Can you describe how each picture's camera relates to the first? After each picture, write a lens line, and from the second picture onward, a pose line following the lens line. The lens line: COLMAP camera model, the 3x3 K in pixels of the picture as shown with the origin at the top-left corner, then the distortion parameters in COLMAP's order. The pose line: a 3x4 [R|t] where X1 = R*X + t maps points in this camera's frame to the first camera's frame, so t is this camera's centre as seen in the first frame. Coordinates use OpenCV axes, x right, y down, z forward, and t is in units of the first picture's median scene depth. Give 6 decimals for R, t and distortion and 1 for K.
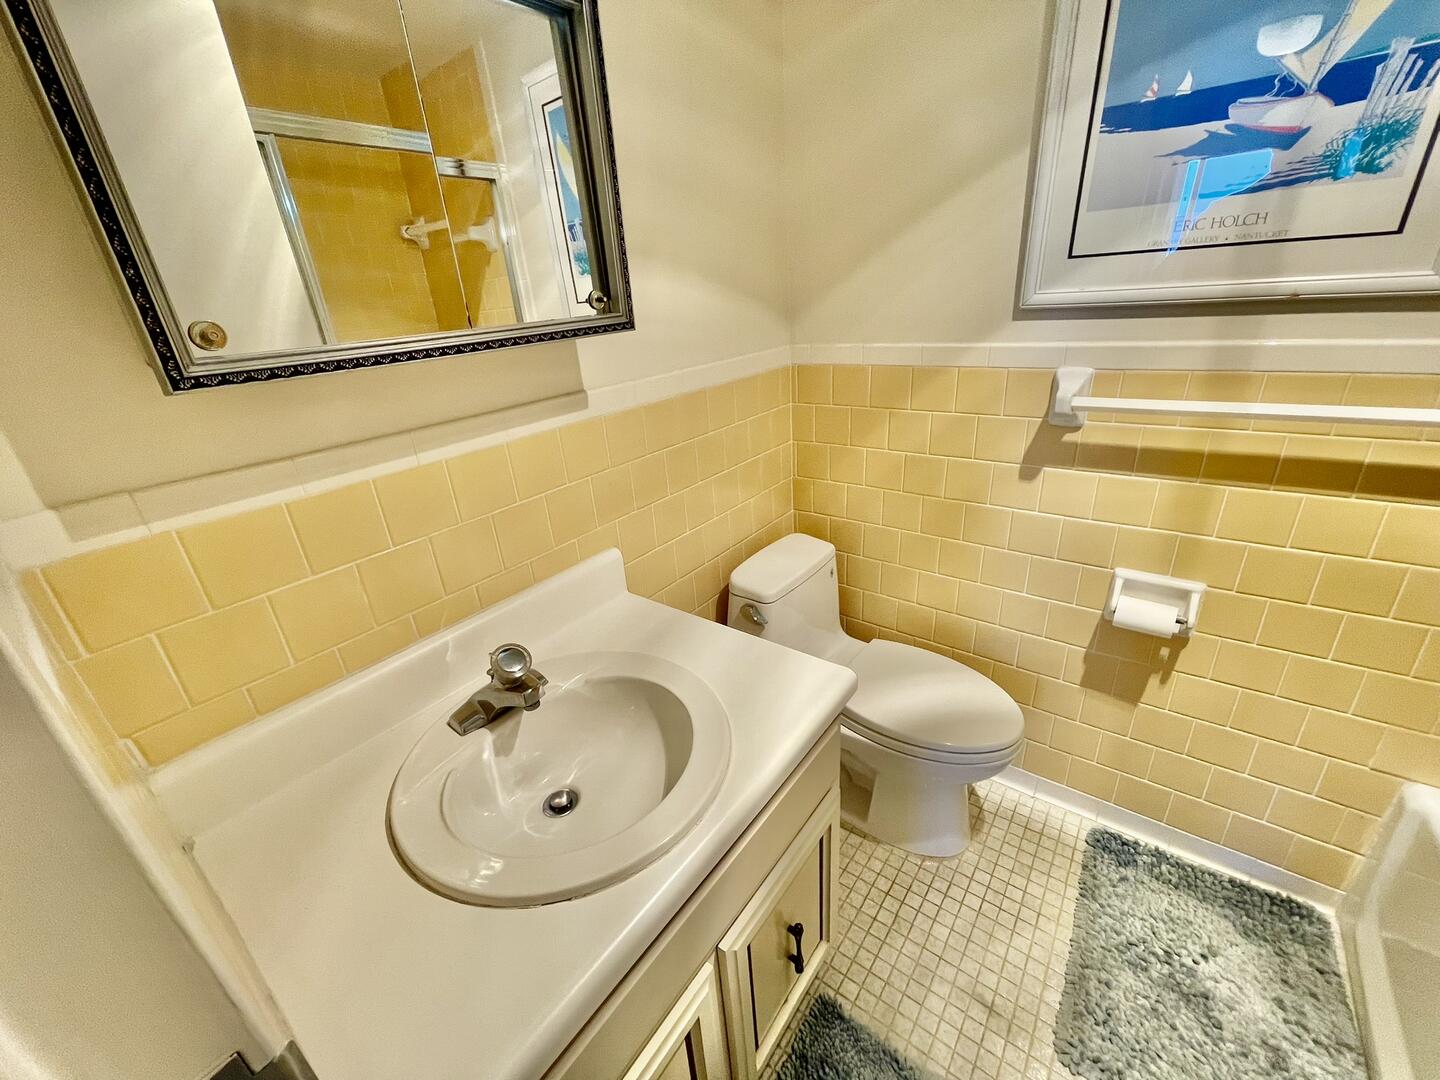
lens RADIAL K [[581.6, 0, 722.1], [0, 581.6, 541.1], [0, 0, 1]] dist [0.008255, -0.000662]
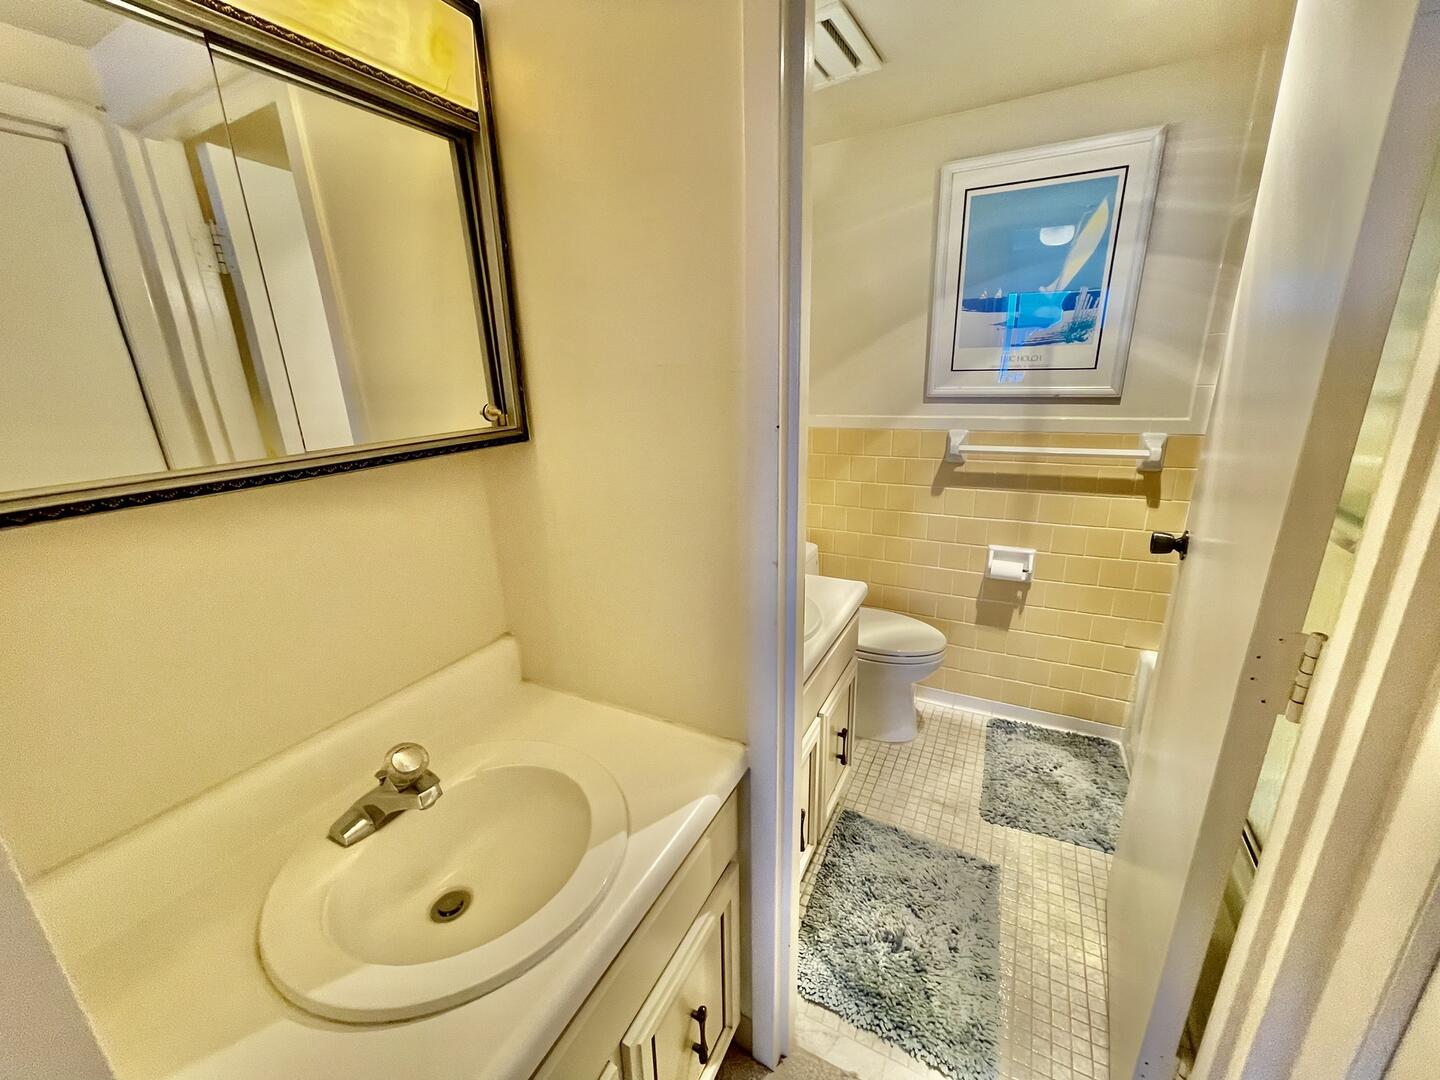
lens RADIAL K [[581.6, 0, 720.2], [0, 581.6, 541.5], [0, 0, 1]] dist [0.008255, -0.000662]
pose [[0.985295, -0.013828, 0.170301, -0.412705], [0.033868, 0.992749, -0.115340, 0.218325], [-0.167471, 0.119411, 0.978619, -0.567711]]
